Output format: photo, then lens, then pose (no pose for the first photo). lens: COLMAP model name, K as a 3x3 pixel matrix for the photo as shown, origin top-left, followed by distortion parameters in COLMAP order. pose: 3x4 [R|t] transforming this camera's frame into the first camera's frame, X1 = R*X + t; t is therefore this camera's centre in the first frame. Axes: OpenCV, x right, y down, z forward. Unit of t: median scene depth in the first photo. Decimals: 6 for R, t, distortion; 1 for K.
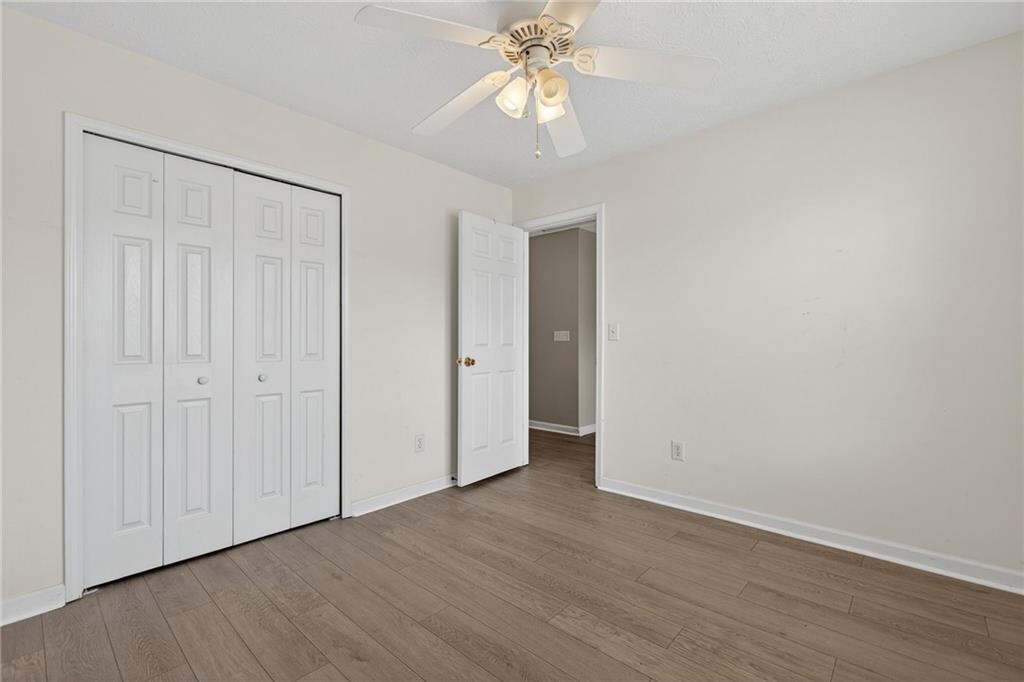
lens RADIAL K [[454.6, 0, 512.1], [0, 454.6, 341.6], [0, 0, 1]] dist [-0.002673, 0.000188]
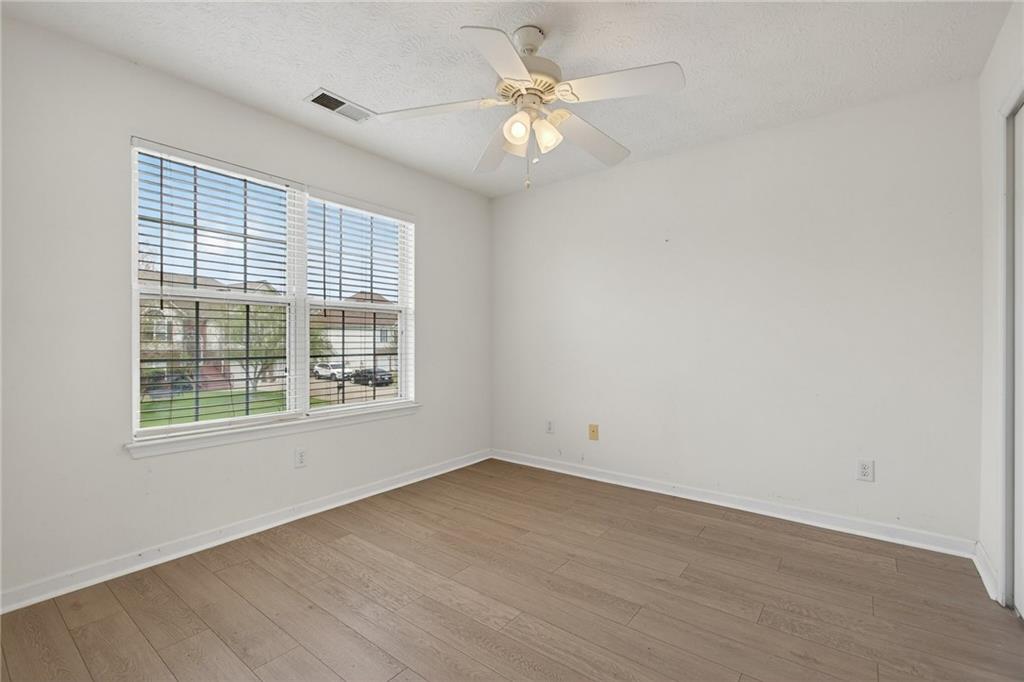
lens RADIAL K [[454.6, 0, 511.7], [0, 454.6, 341.8], [0, 0, 1]] dist [-0.002673, 0.000188]
pose [[-0.996425, 0.000800, -0.084473, 0.184351], [0.000886, 0.999999, -0.000985, -0.001208], [0.084472, -0.001056, -0.996425, 1.982877]]
